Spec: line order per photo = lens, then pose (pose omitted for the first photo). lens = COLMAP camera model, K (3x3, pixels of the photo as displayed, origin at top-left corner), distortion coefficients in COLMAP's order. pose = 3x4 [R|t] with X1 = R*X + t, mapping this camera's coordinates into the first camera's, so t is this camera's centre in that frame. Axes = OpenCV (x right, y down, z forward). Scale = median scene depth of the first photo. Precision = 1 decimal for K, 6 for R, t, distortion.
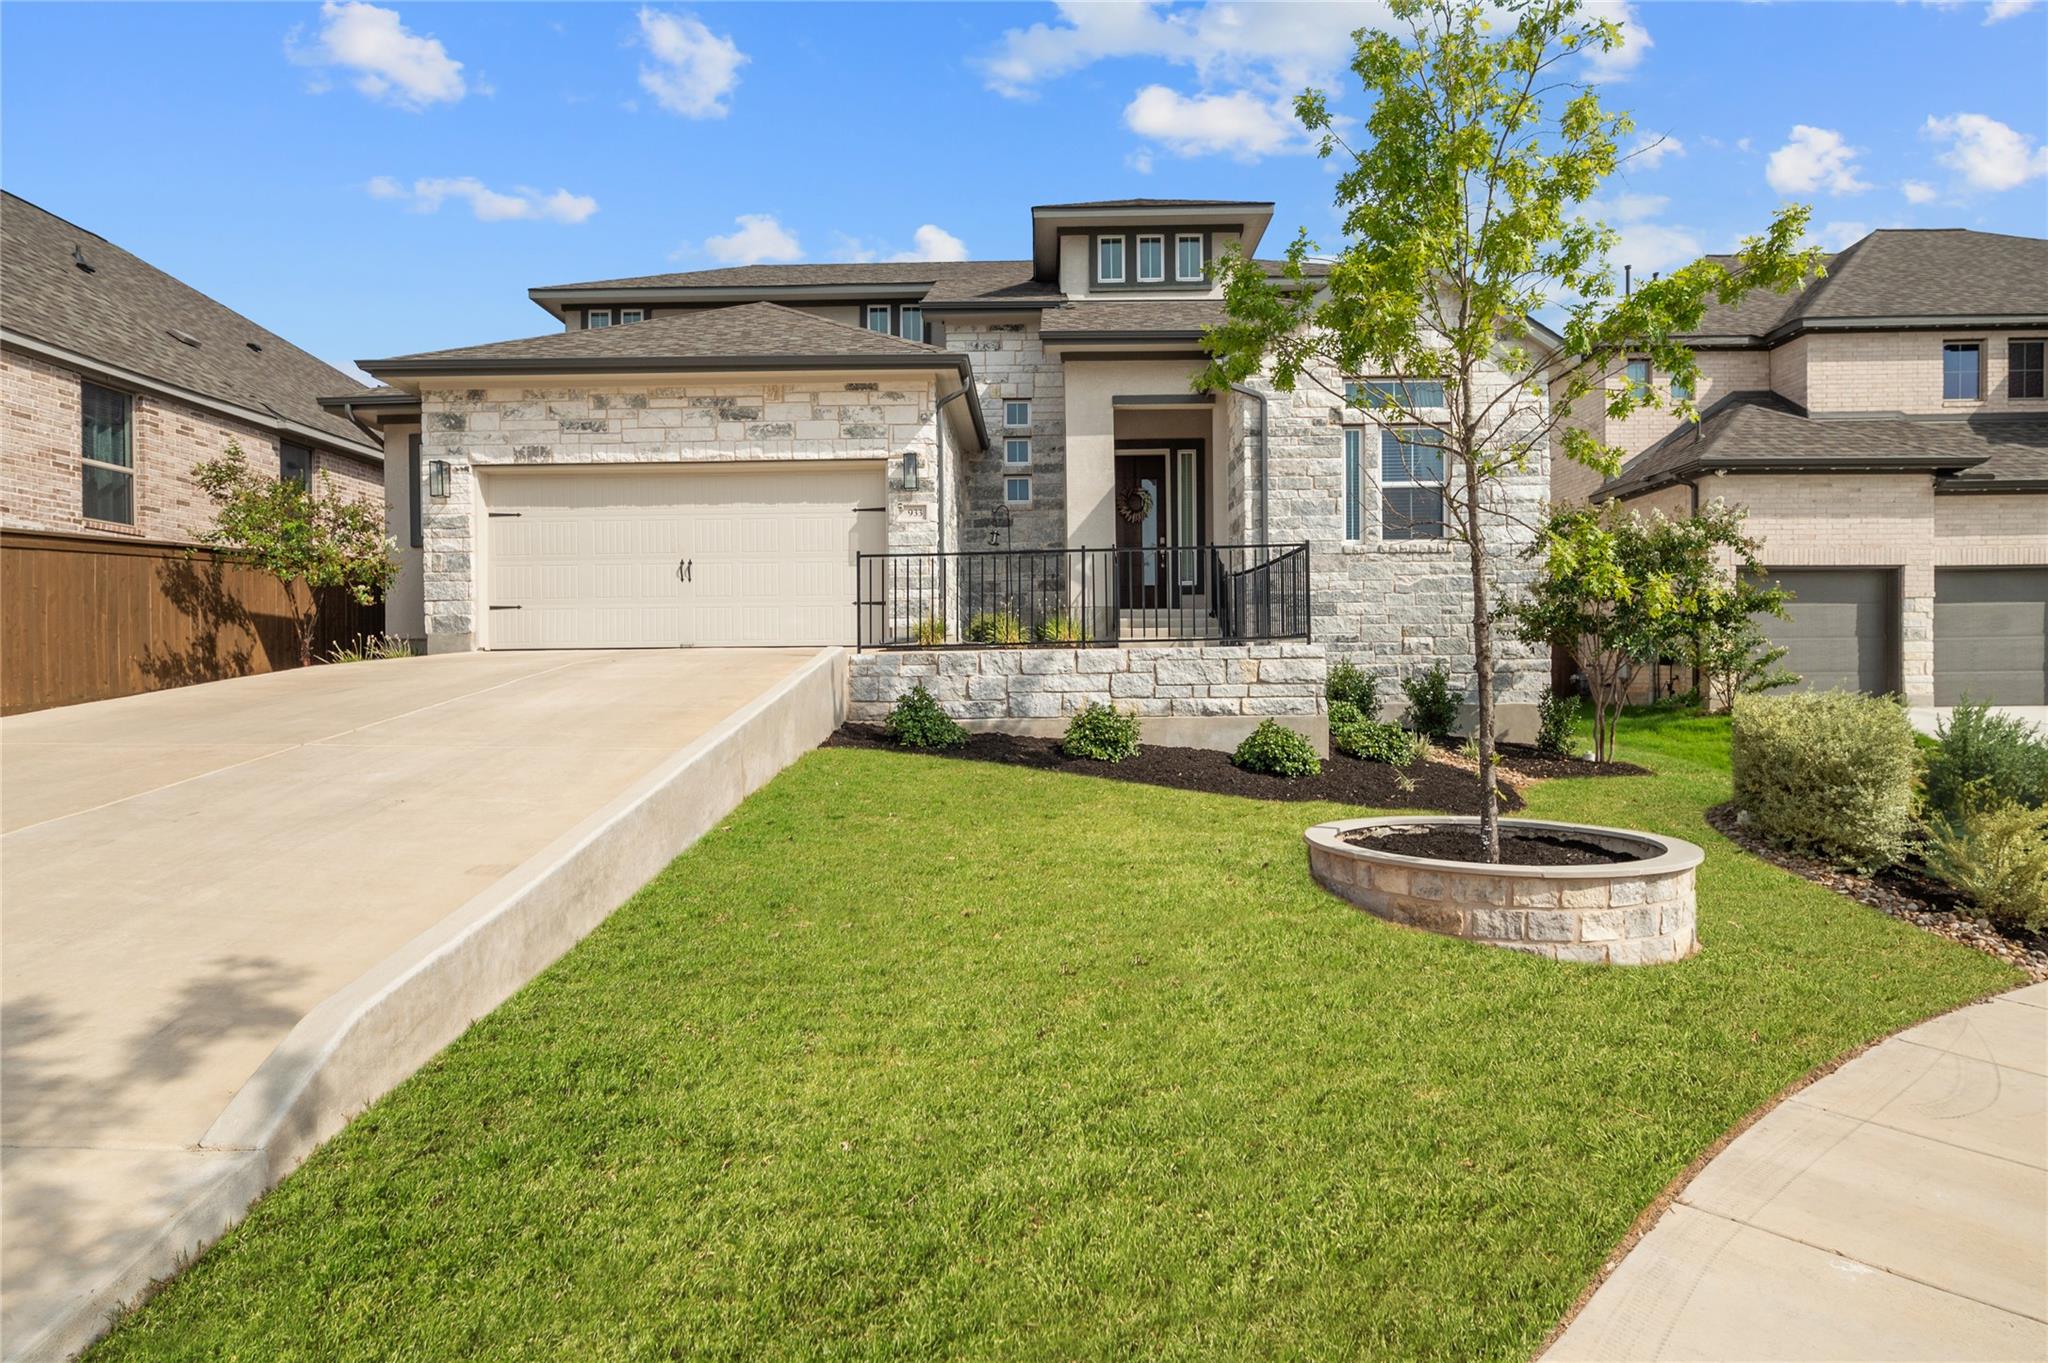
lens RADIAL K [[1095.3, 0, 1024.0], [0, 1095.3, 681.5], [0, 0, 1]] dist [-0.002015, -0.000308]
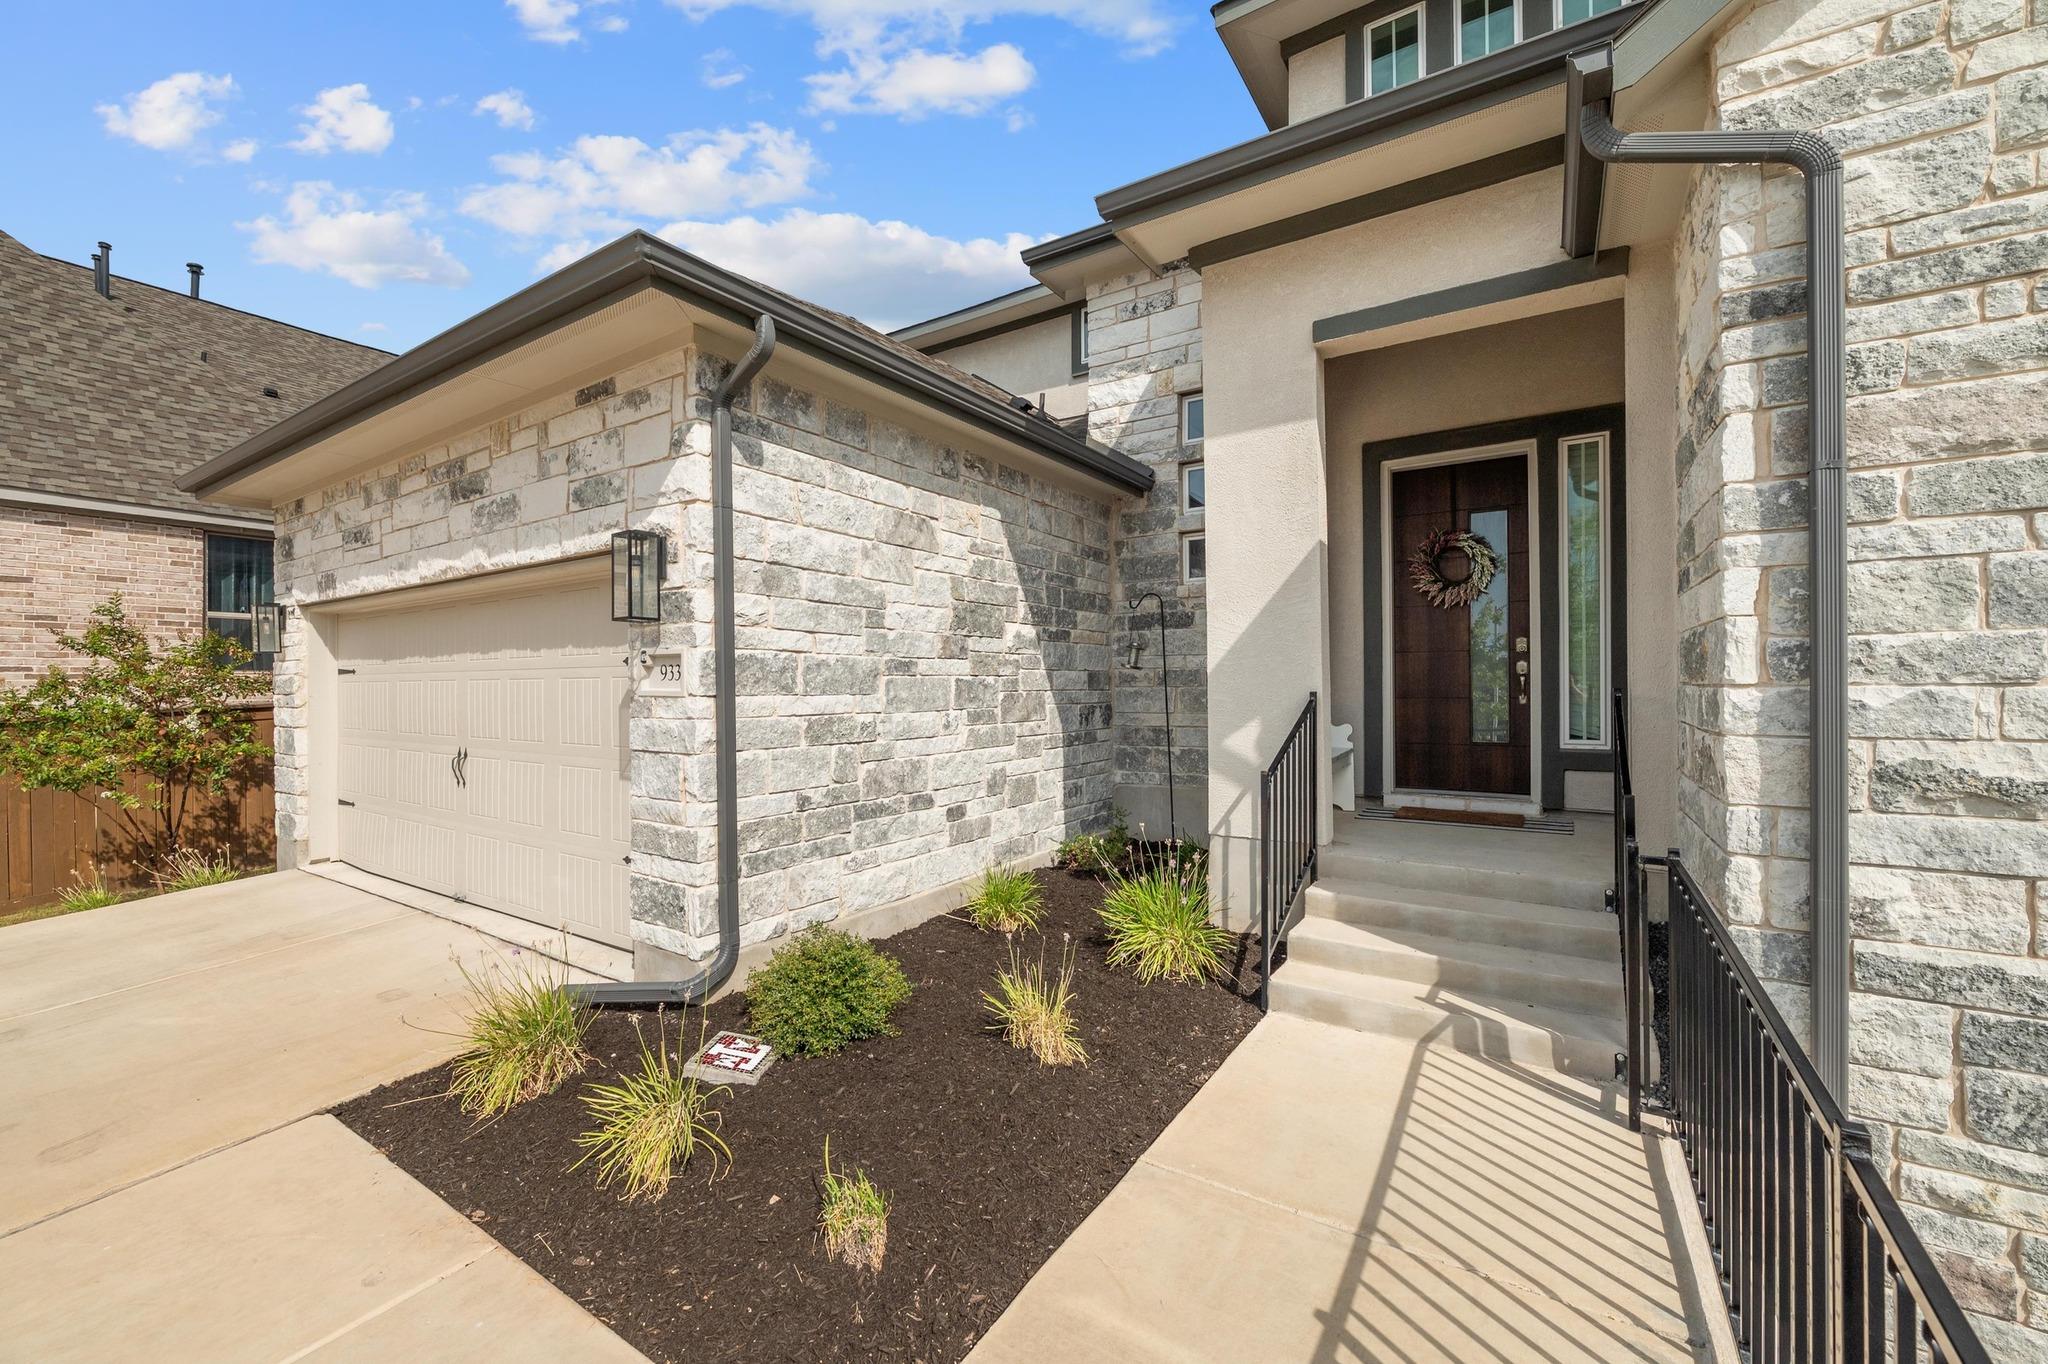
lens RADIAL K [[813.9, 0, 1024.0], [0, 813.9, 682.0], [0, 0, 1]] dist [-0.006401, 0.000022]
pose [[0.842653, 0.004402, -0.538440, 0.165471], [-0.003440, 0.999990, 0.002792, -0.139948], [0.538447, -0.000500, 0.842659, 0.749603]]
